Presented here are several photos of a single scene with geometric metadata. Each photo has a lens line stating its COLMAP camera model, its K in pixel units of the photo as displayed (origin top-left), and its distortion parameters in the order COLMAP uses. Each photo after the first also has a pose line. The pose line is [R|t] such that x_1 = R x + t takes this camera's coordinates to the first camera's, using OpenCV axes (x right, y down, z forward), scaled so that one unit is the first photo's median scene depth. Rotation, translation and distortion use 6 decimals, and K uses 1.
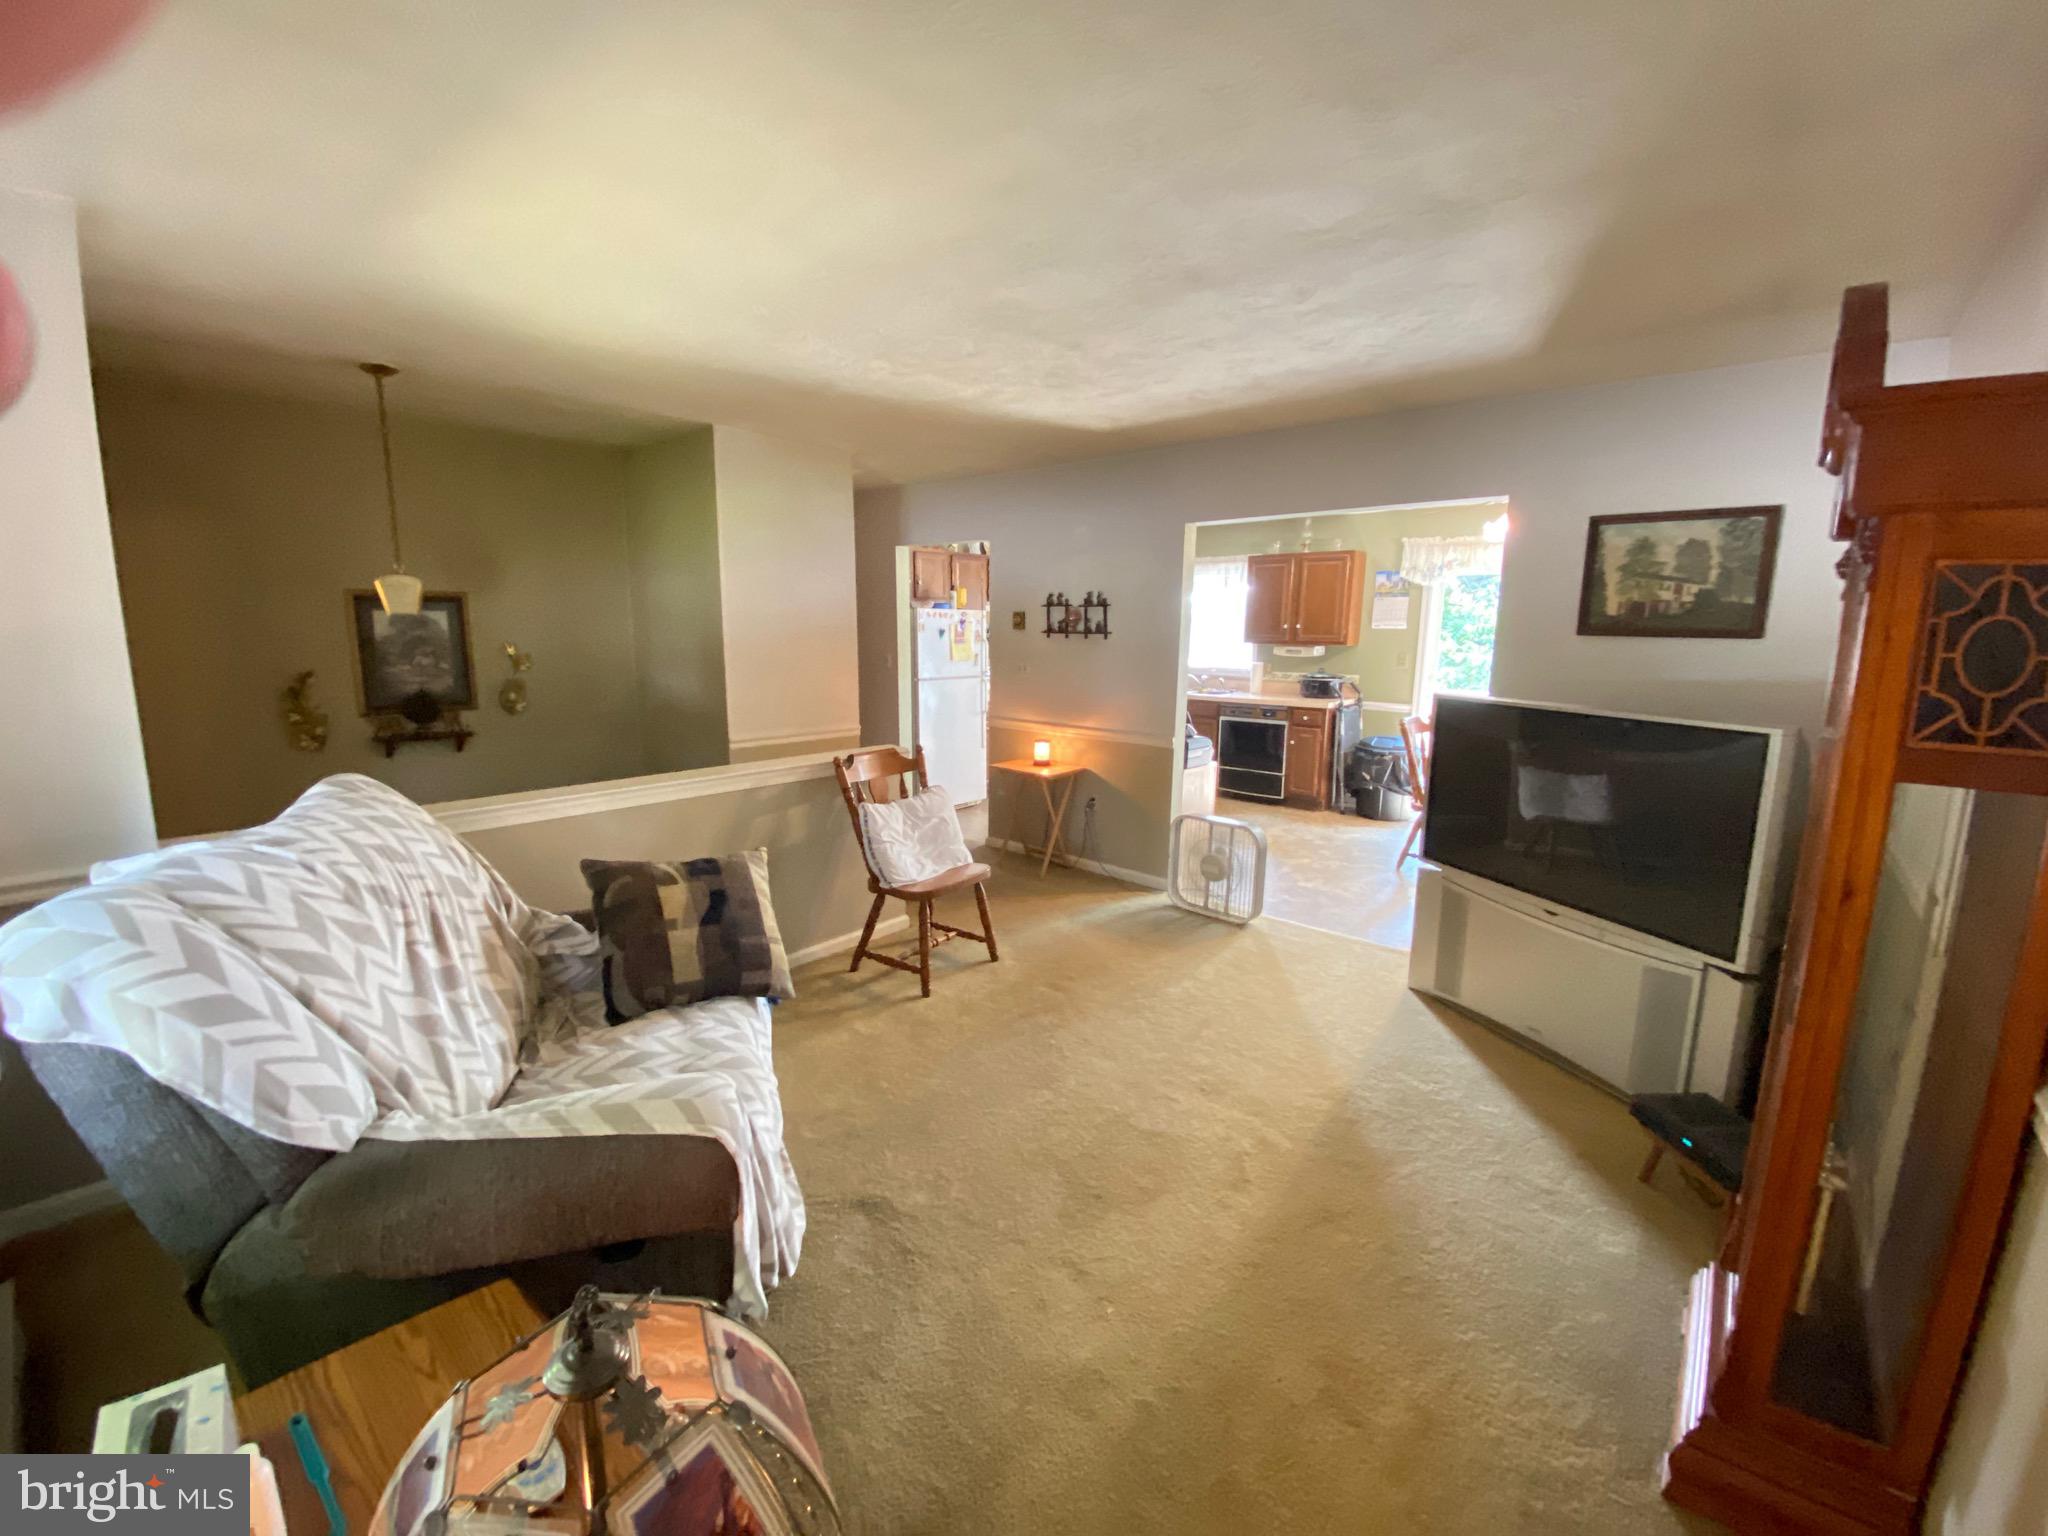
lens RADIAL K [[832.6, 0, 1031.8], [0, 832.6, 763.8], [0, 0, 1]] dist [0.011827, -0.016706]
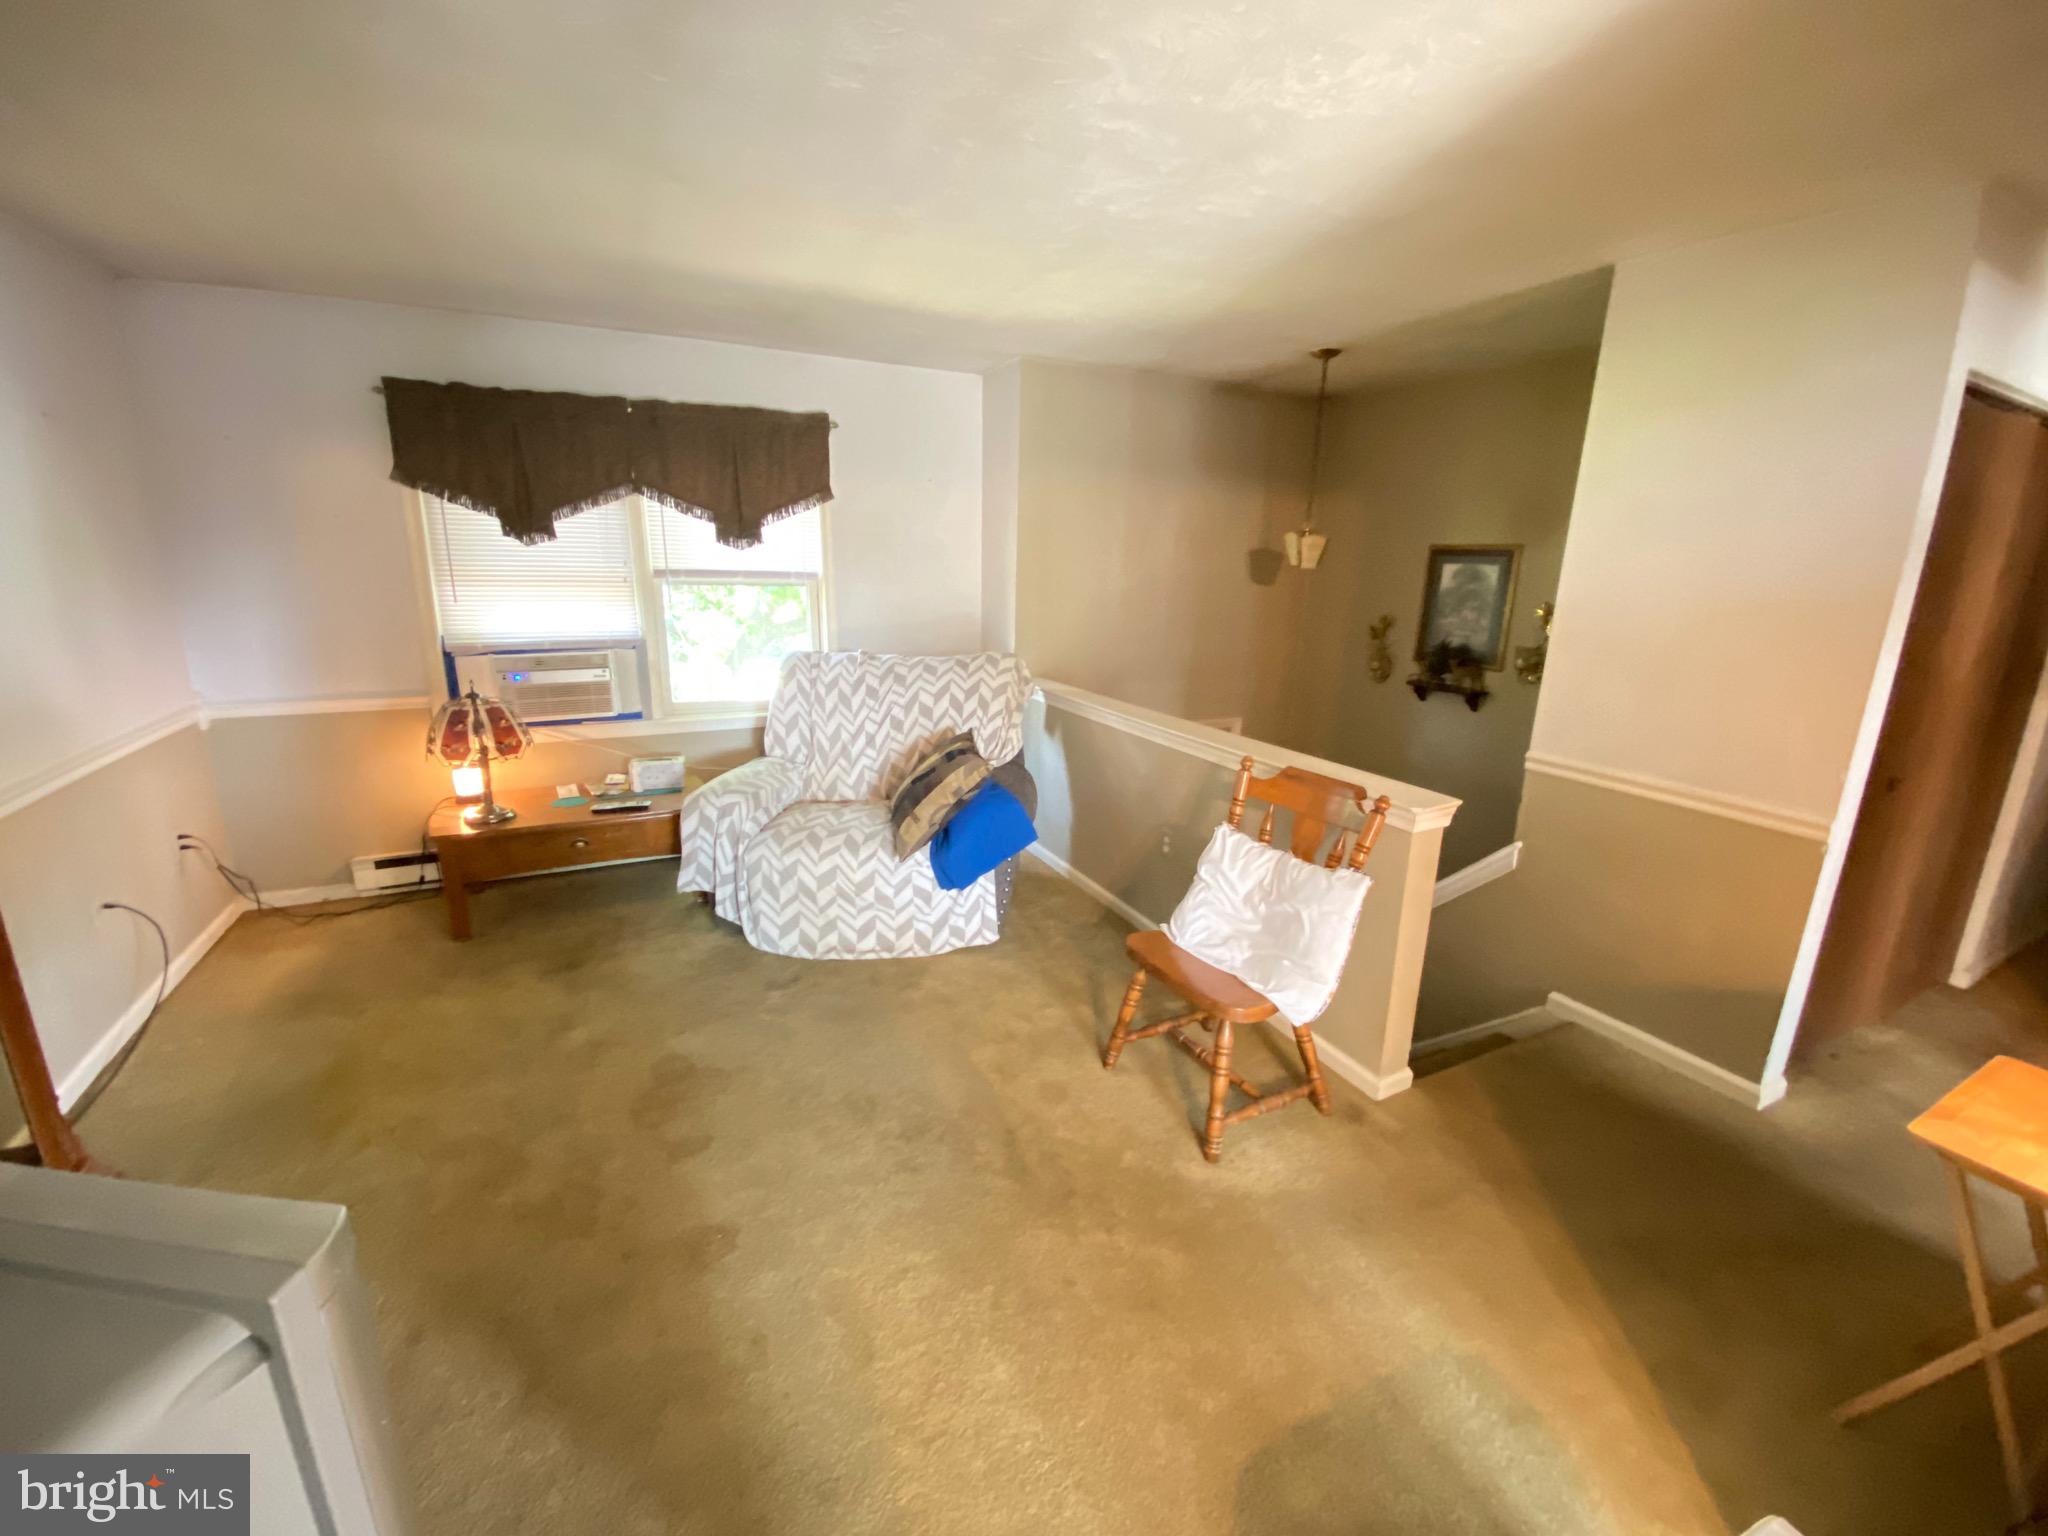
lens RADIAL K [[832.6, 0, 1036.3], [0, 832.6, 775.0], [0, 0, 1]] dist [0.011827, -0.016706]
pose [[-0.401902, 0.210703, -0.891111, 0.440566], [-0.174223, 0.937793, 0.300317, -0.157788], [0.898956, 0.275950, -0.340191, 0.949590]]
